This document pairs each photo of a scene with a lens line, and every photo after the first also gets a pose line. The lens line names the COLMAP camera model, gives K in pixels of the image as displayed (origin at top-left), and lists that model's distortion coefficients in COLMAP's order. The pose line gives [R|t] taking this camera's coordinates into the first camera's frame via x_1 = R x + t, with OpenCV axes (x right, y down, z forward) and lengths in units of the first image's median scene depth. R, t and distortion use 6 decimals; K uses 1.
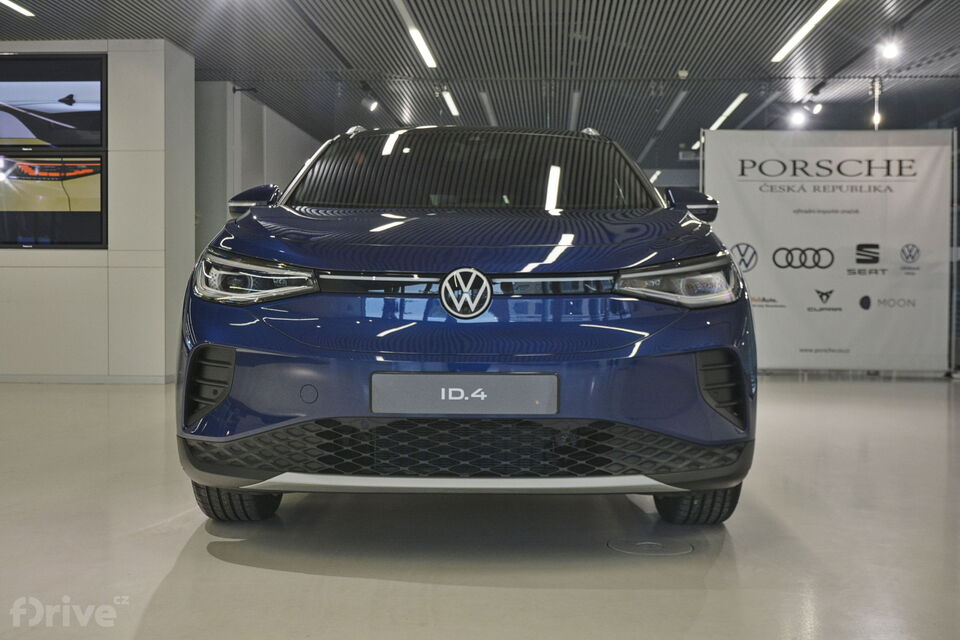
lens RADIAL K [[1161.6, 0, 480.0], [0, 1161.6, 320.5], [0, 0, 1]] dist [-0.007578, 0.000000]
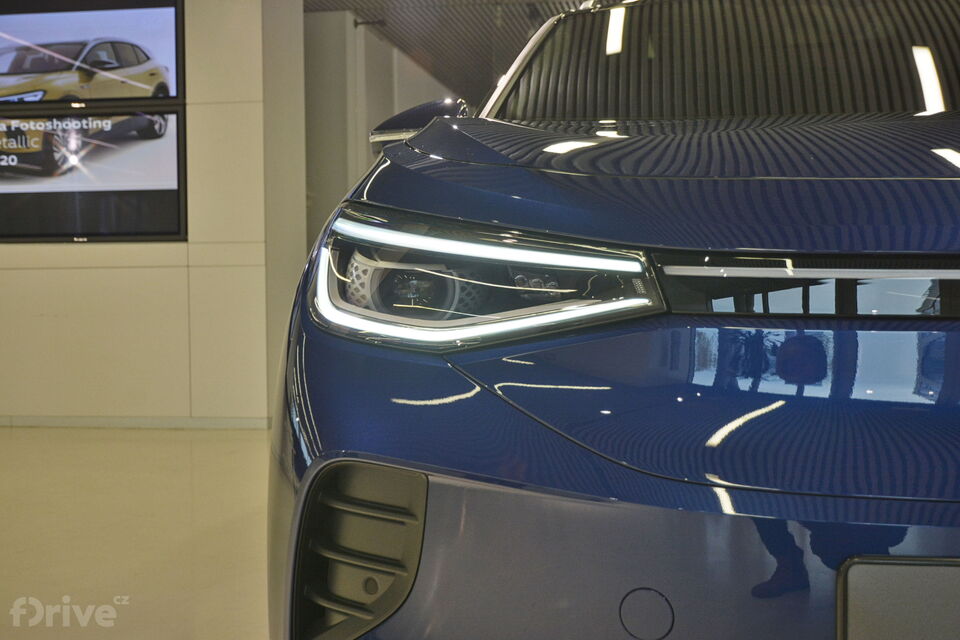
lens RADIAL K [[1273.1, 0, 479.9], [0, 1273.1, 319.5], [0, 0, 1]] dist [0.019266, 0.000000]
pose [[0.994362, -0.013459, -0.105185, -0.061833], [0.013252, 0.999909, -0.002666, -0.009170], [0.105211, 0.001257, 0.994449, 0.248129]]
